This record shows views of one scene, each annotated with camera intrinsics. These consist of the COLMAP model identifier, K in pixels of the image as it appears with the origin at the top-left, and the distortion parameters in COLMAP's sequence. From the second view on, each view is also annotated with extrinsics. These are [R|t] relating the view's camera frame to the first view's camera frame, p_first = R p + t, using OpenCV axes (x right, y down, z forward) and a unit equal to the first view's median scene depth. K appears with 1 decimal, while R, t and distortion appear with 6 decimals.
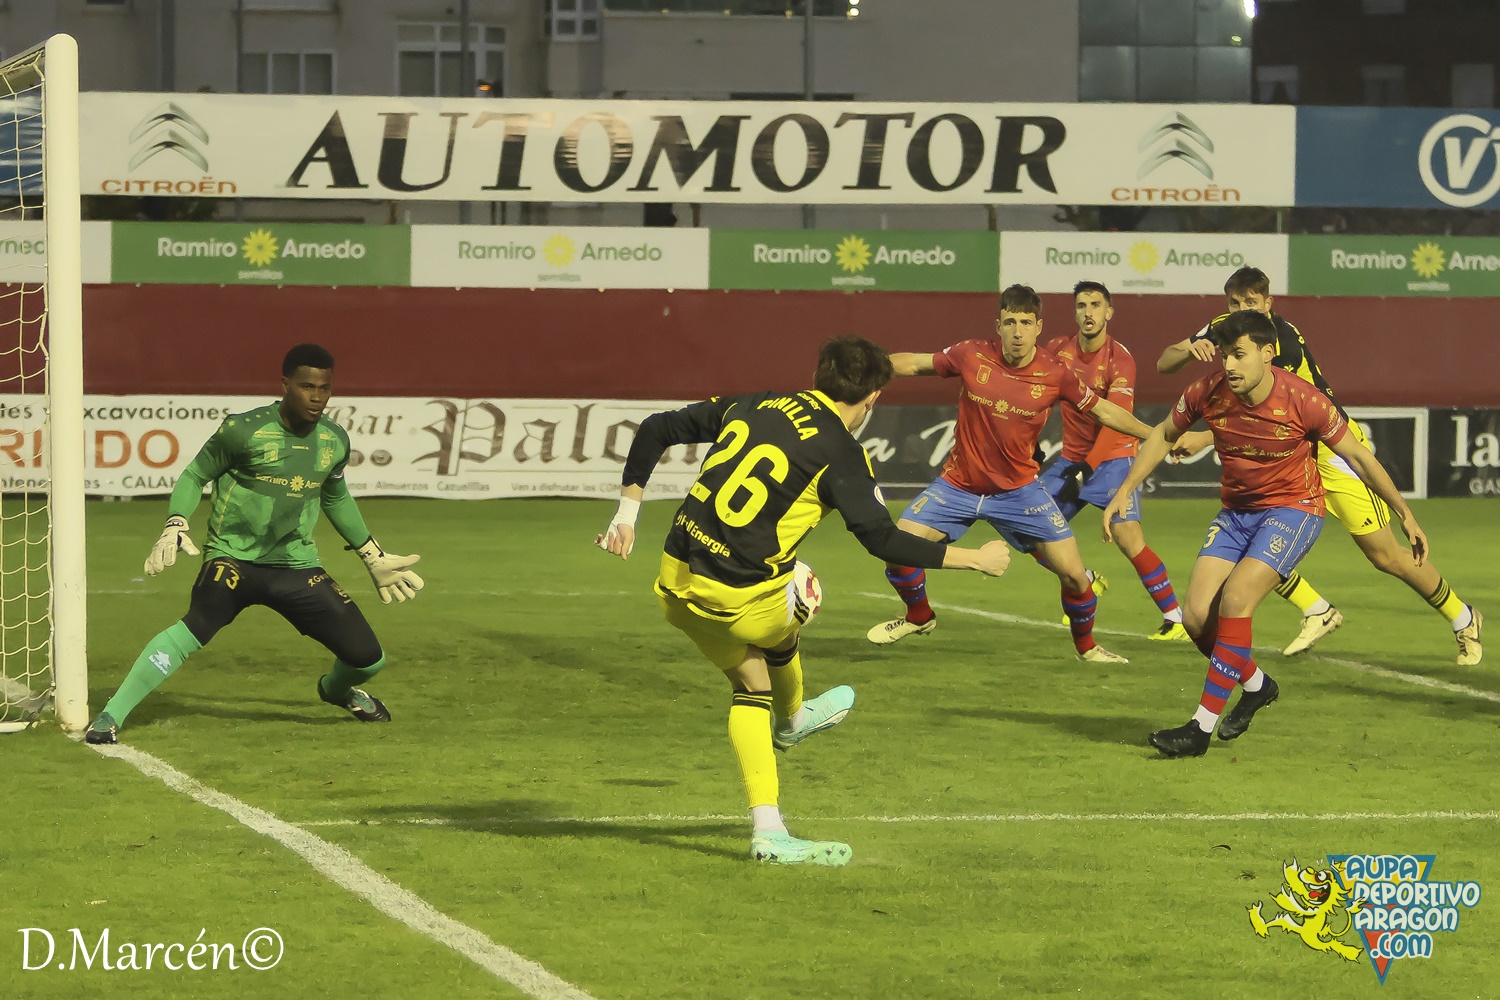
lens RADIAL K [[4865.1, 0, 754.2], [0, 4865.1, 493.7], [0, 0, 1]] dist [0.002767, 0.000000]
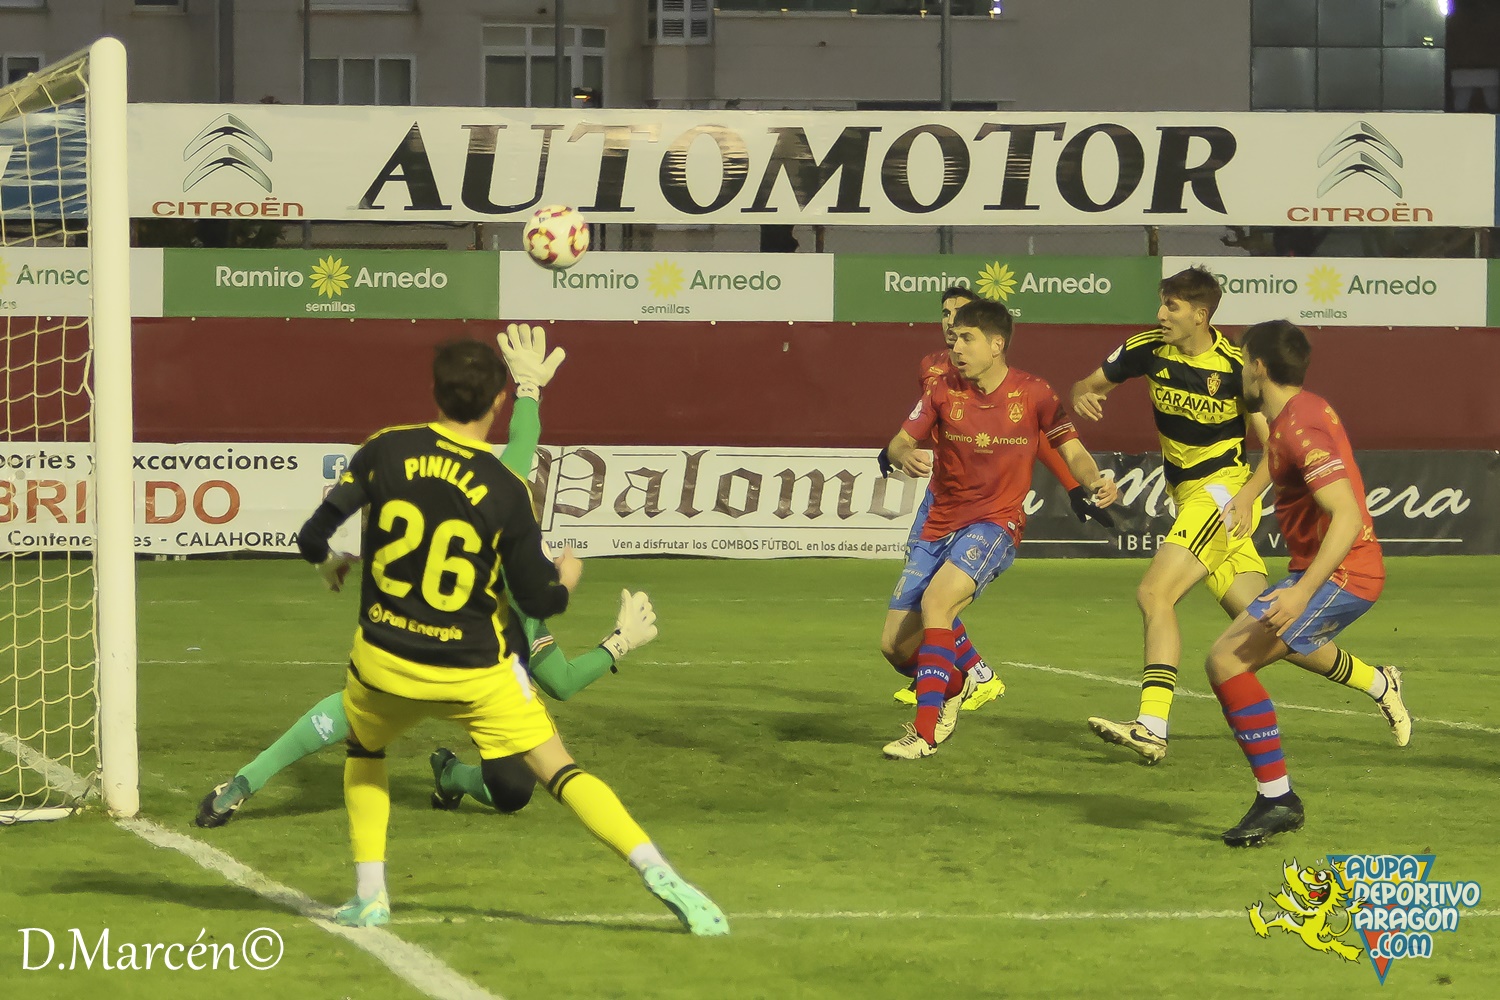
lens RADIAL K [[4865.1, 0, 746.5], [0, 4865.1, 506.7], [0, 0, 1]] dist [0.002767, 0.000000]
pose [[0.999987, -0.002427, -0.004465, -0.021355], [0.002413, 0.999993, -0.002973, -0.005554], [0.004473, 0.002962, 0.999986, 0.107926]]
